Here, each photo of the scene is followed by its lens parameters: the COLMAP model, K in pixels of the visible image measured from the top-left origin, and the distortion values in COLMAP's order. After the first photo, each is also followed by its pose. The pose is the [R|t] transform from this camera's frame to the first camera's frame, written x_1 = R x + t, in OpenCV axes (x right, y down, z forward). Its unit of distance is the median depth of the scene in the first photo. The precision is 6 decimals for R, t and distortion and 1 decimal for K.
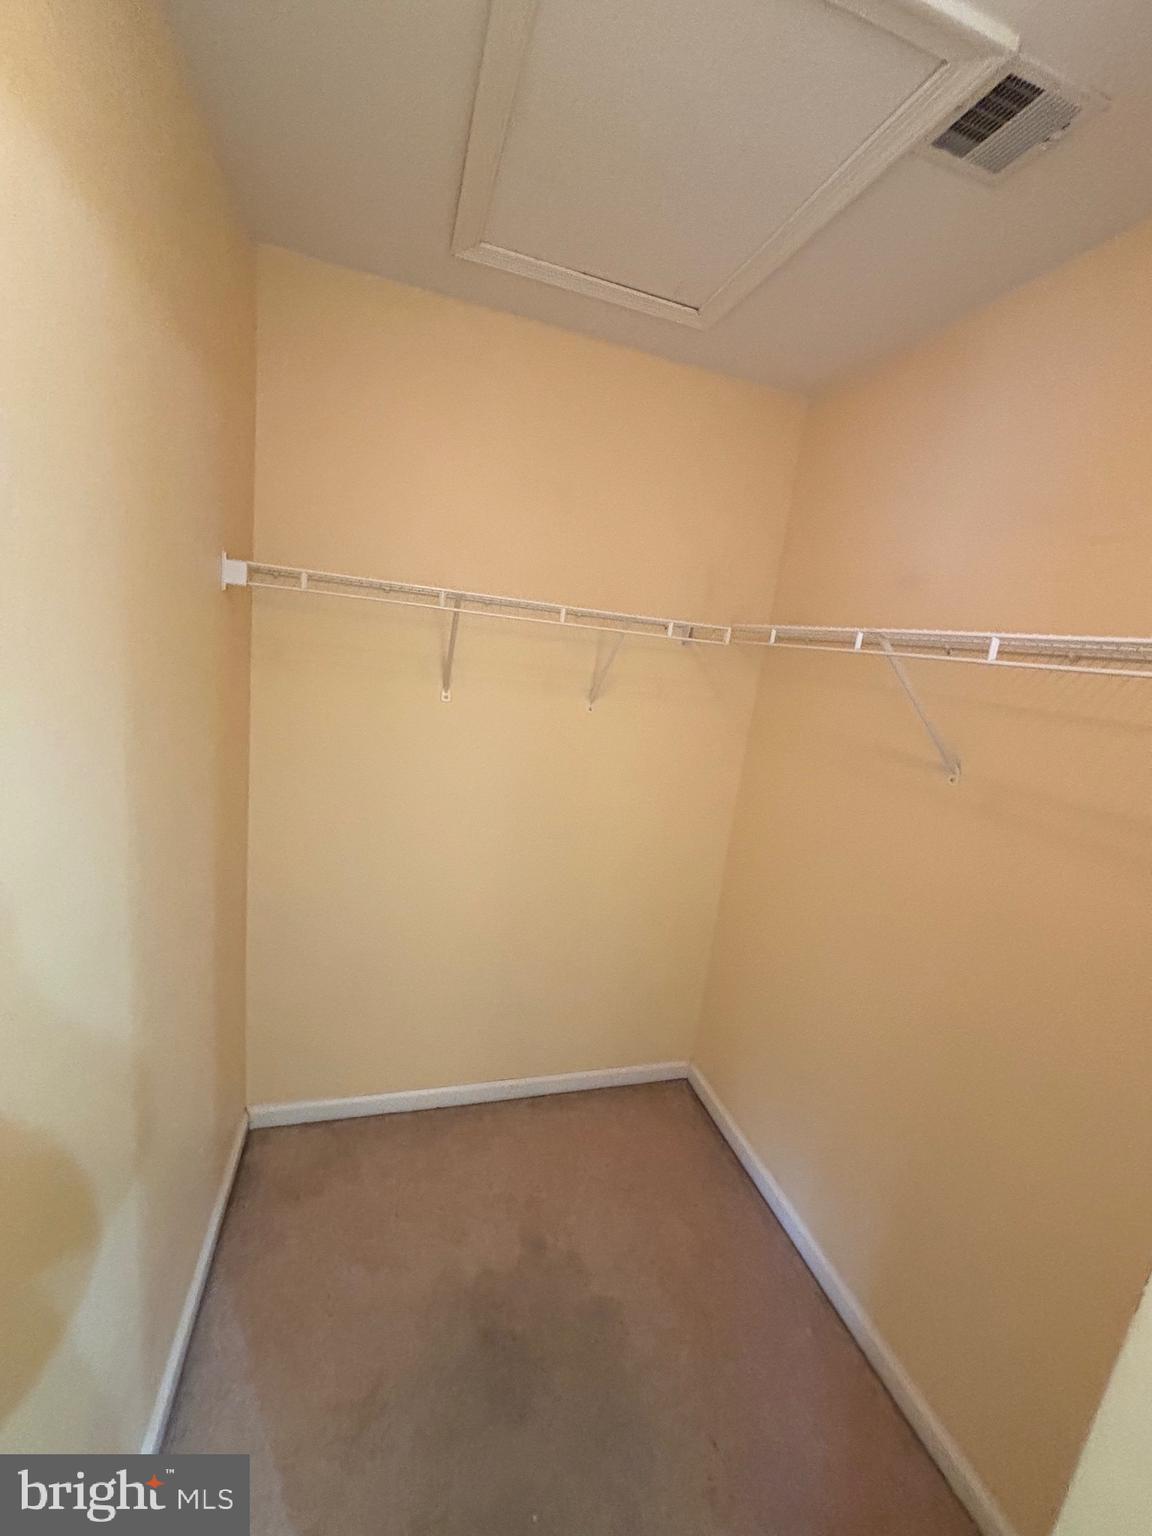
lens RADIAL K [[617.7, 0, 590.2], [0, 617.7, 769.7], [0, 0, 1]] dist [0.000155, -0.000216]
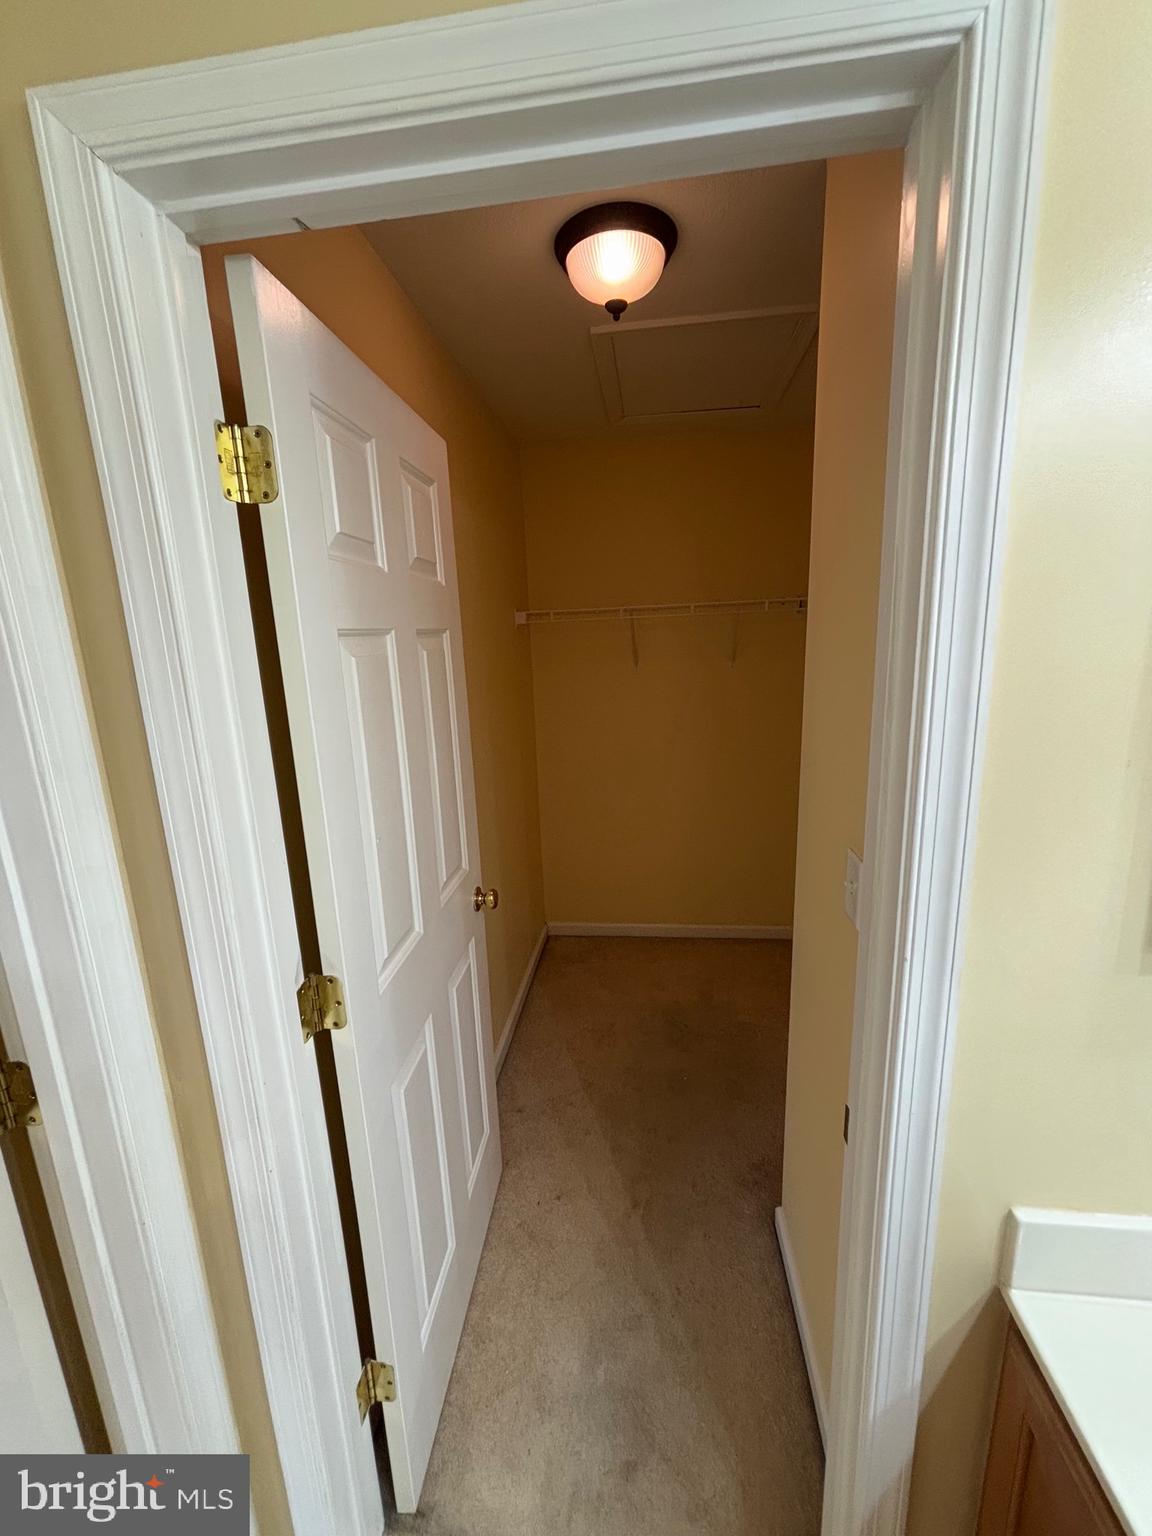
lens RADIAL K [[617.7, 0, 570.3], [0, 617.7, 768.5], [0, 0, 1]] dist [0.000155, -0.000216]
pose [[0.896564, -0.069851, -0.437370, 0.351620], [0.064702, 0.997548, -0.026683, 0.197977], [0.438162, -0.004376, 0.898885, -0.628529]]
